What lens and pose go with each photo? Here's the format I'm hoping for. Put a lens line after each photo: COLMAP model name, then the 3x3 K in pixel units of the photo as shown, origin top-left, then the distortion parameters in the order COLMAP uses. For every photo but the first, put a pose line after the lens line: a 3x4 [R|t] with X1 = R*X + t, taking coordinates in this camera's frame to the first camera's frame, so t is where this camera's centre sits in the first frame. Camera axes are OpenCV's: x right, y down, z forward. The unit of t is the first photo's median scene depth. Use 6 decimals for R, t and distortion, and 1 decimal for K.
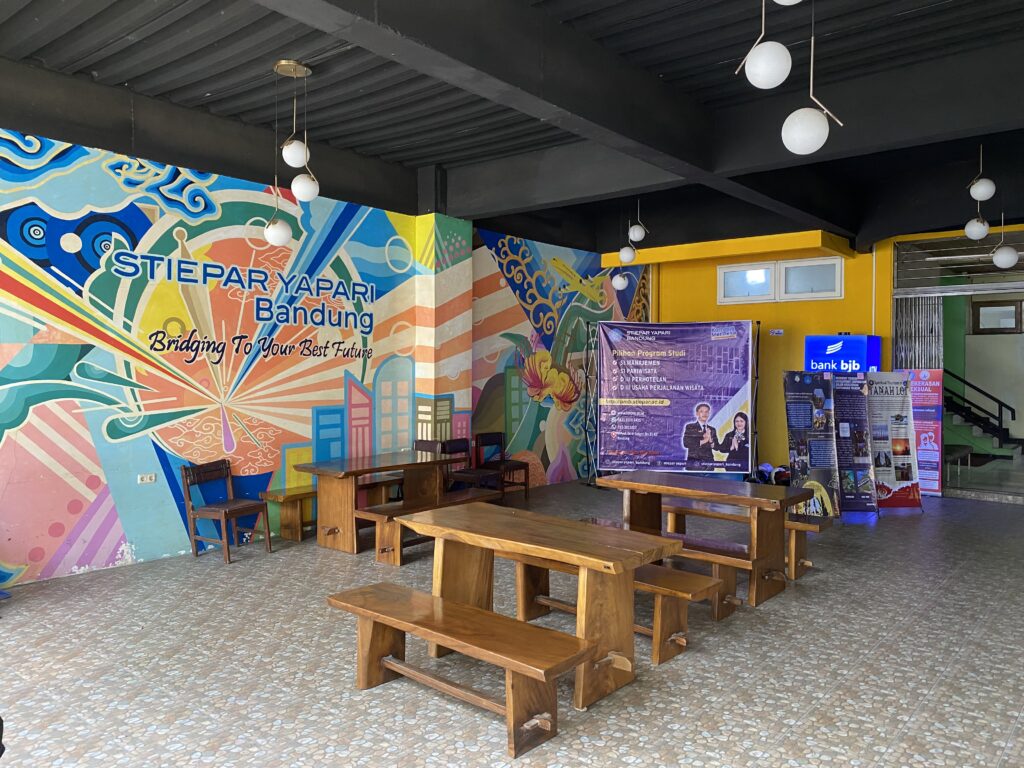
lens RADIAL K [[772.1, 0, 515.6], [0, 772.1, 381.7], [0, 0, 1]] dist [-0.011774, -0.006810]
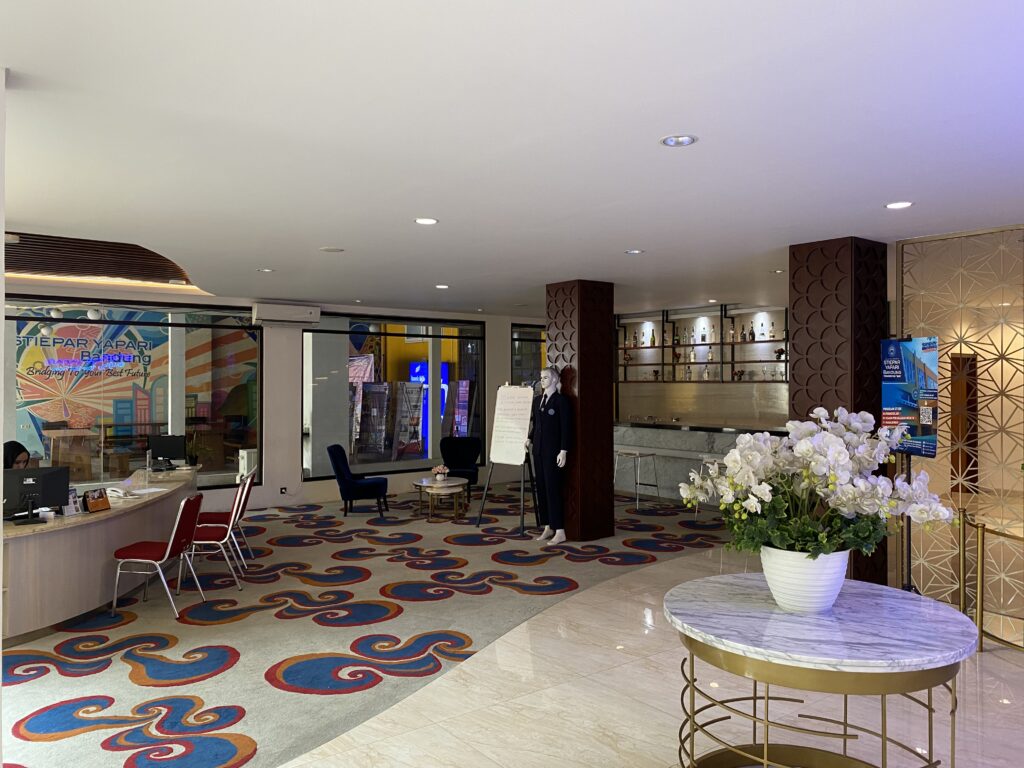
lens RADIAL K [[772.1, 0, 508.6], [0, 772.1, 382.6], [0, 0, 1]] dist [-0.011774, -0.006810]
pose [[0.984316, -0.005002, -0.176344, 1.198409], [0.002304, 0.999877, -0.015499, 0.021179], [0.176400, 0.014850, 0.984207, -0.932161]]
